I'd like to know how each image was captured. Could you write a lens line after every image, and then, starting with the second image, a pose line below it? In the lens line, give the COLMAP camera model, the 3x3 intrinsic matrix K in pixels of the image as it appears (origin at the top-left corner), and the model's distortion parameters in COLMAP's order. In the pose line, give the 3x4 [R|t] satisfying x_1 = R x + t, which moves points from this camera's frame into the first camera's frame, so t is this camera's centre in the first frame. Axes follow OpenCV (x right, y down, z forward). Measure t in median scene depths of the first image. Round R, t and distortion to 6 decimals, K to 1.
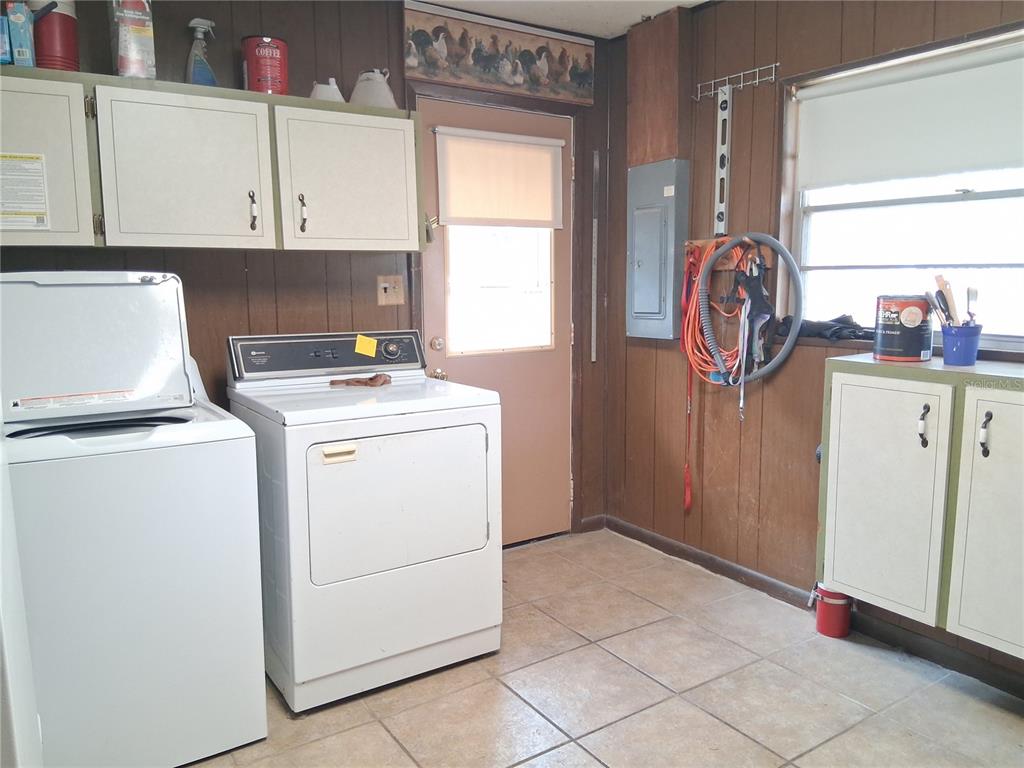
lens RADIAL K [[774.3, 0, 511.5], [0, 774.3, 382.8], [0, 0, 1]] dist [0.090518, -0.131455]
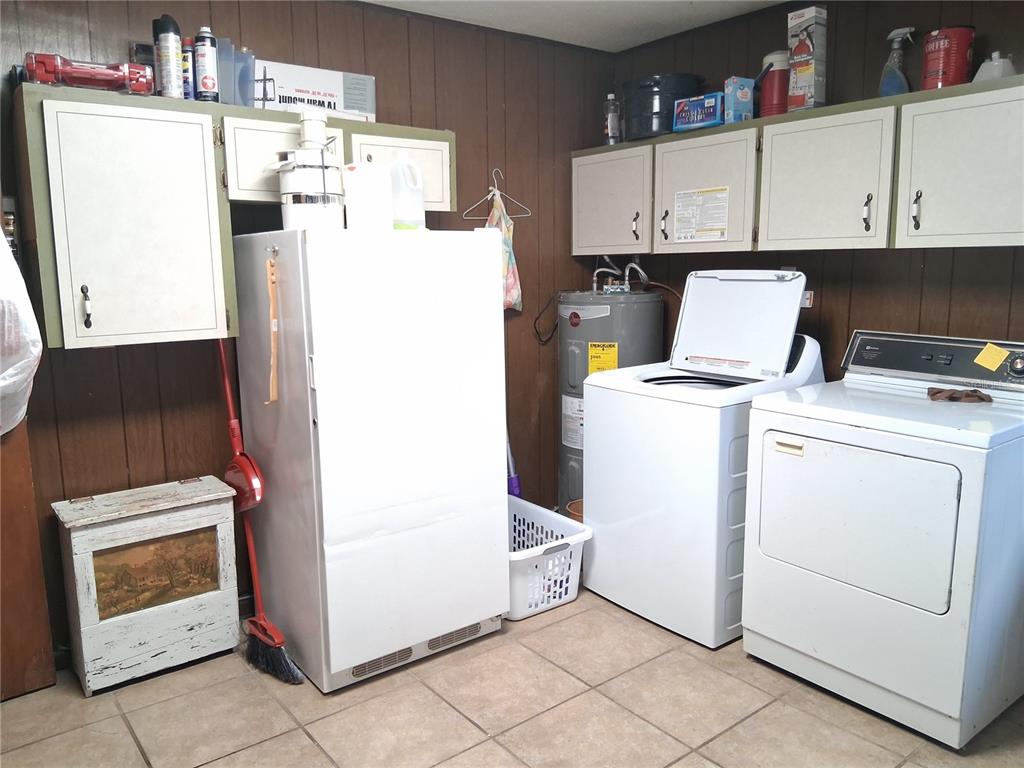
lens RADIAL K [[774.3, 0, 510.8], [0, 774.3, 384.3], [0, 0, 1]] dist [0.090518, -0.131455]
pose [[0.093315, 0.167890, -0.981379, 0.704135], [-0.122572, 0.980119, 0.156020, -0.100689], [0.988063, 0.105731, 0.112038, 0.437005]]
